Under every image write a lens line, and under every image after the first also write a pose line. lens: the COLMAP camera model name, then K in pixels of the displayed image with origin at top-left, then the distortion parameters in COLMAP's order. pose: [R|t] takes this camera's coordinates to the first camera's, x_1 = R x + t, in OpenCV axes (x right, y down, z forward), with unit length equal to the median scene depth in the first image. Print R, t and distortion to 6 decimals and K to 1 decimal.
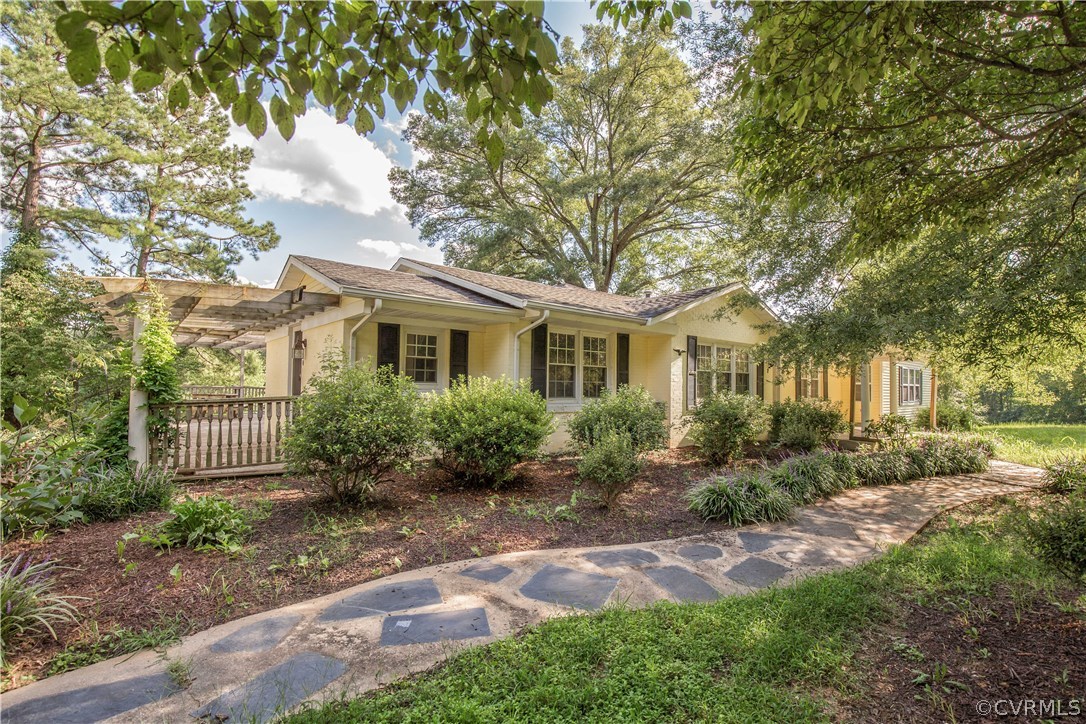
lens RADIAL K [[495.1, 0, 543.6], [0, 495.1, 366.3], [0, 0, 1]] dist [-0.026705, 0.002046]
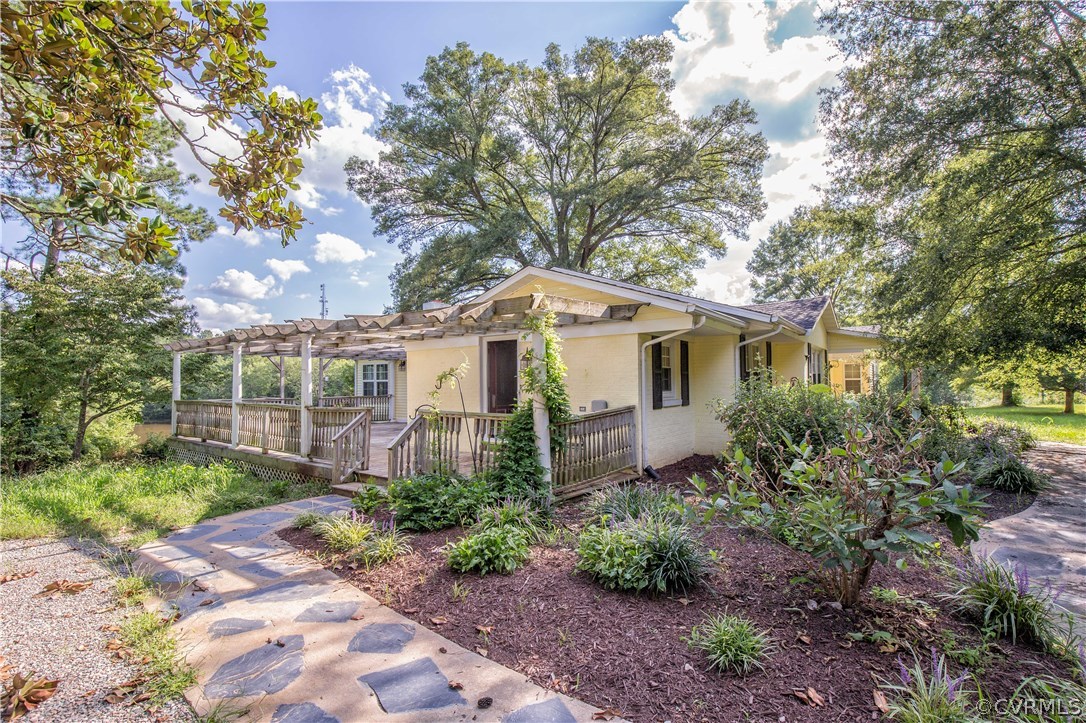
lens RADIAL K [[495.1, 0, 554.2], [0, 495.1, 367.2], [0, 0, 1]] dist [-0.026705, 0.002046]
pose [[0.972500, -0.017535, 0.232243, -0.532870], [0.016186, 0.999839, 0.007713, -0.022529], [-0.232341, -0.003742, 0.972627, 0.019791]]
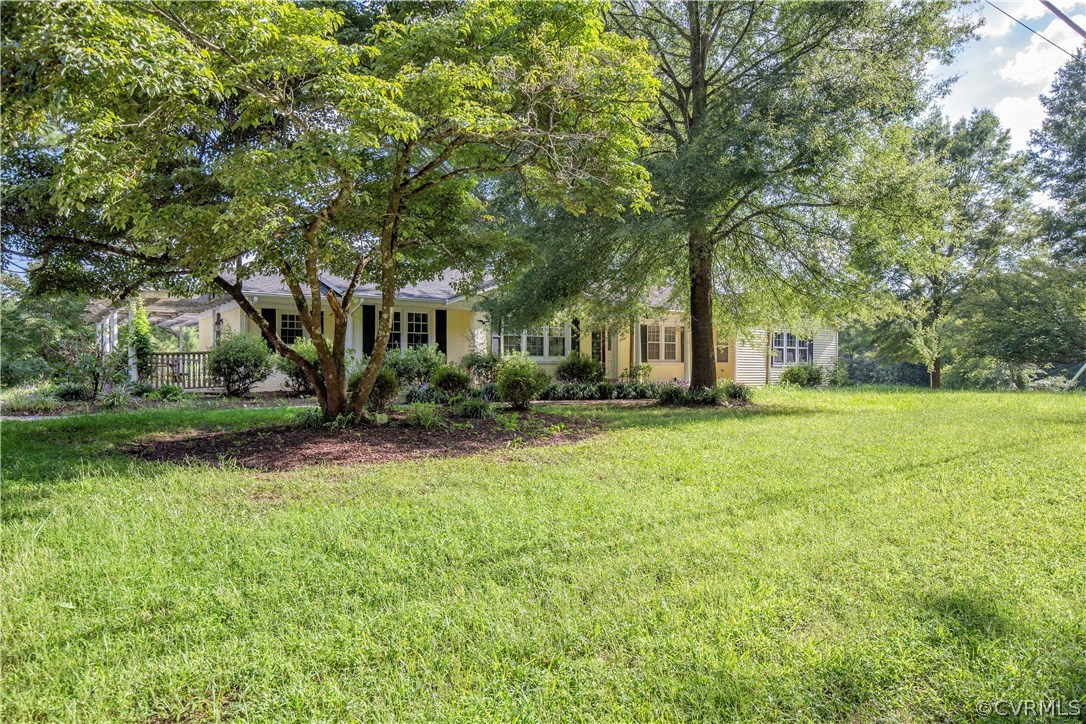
lens RADIAL K [[649.6, 0, 538.0], [0, 649.6, 360.5], [0, 0, 1]] dist [-0.000433, -0.000236]
pose [[0.998892, -0.016311, -0.044134, 0.493246], [0.017506, 0.999487, 0.026819, 0.032803], [0.043674, -0.027562, 0.998666, -0.829416]]
